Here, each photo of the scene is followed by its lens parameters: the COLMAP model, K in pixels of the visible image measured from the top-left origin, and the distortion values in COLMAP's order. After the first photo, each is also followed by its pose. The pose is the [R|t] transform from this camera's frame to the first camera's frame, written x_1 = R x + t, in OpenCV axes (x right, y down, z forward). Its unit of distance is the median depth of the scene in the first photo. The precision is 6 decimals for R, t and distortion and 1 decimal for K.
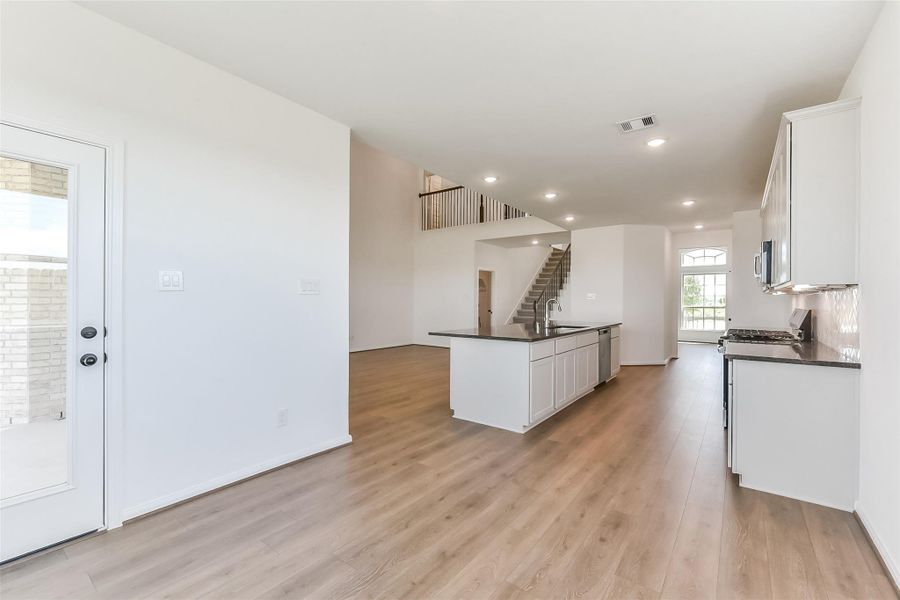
lens RADIAL K [[379.5, 0, 450.5], [0, 379.5, 296.4], [0, 0, 1]] dist [-0.002479, -0.000788]
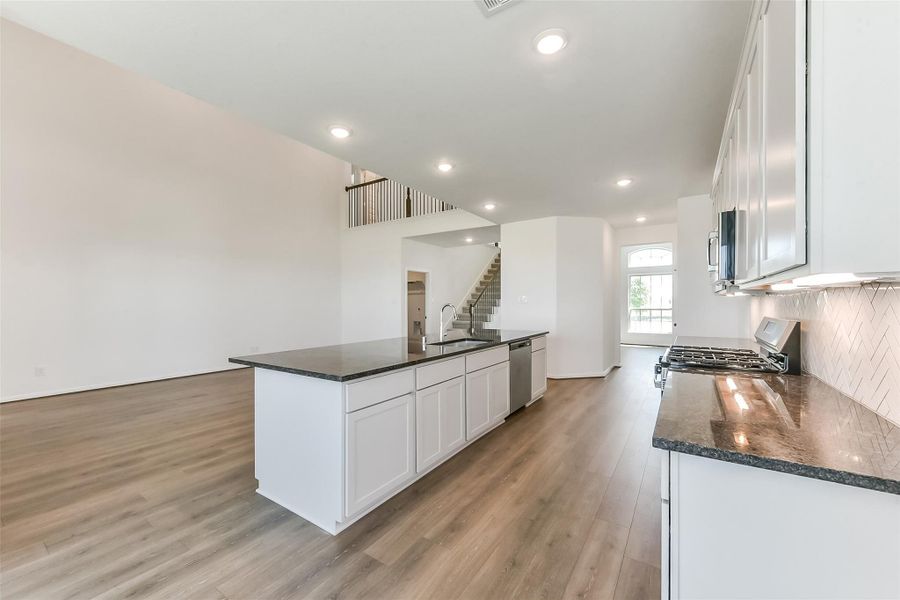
lens RADIAL K [[349.7, 0, 450.0], [0, 349.7, 300.0], [0, 0, 1]] dist [0.000669, -0.000560]
pose [[0.998285, -0.008077, 0.057982, 0.184915], [0.007883, 0.999963, 0.003578, -0.002902], [-0.058009, -0.003115, 0.998311, 0.241729]]
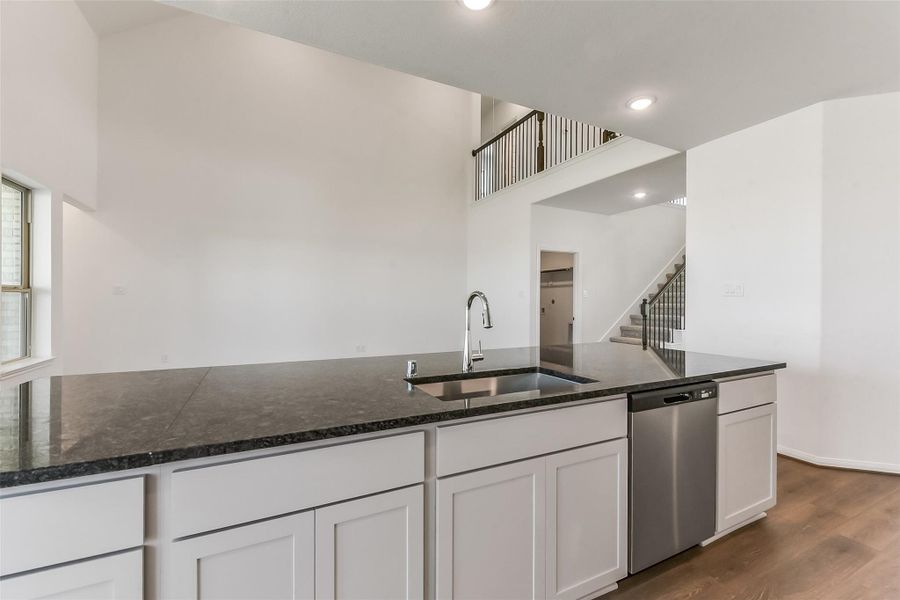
lens RADIAL K [[379.5, 0, 450.5], [0, 379.5, 296.4], [0, 0, 1]] dist [-0.002479, -0.000788]
pose [[0.895806, -0.003392, -0.444433, 0.319807], [0.003685, 0.999993, -0.000204, 0.008759], [0.444431, -0.001455, 0.895812, 0.540276]]
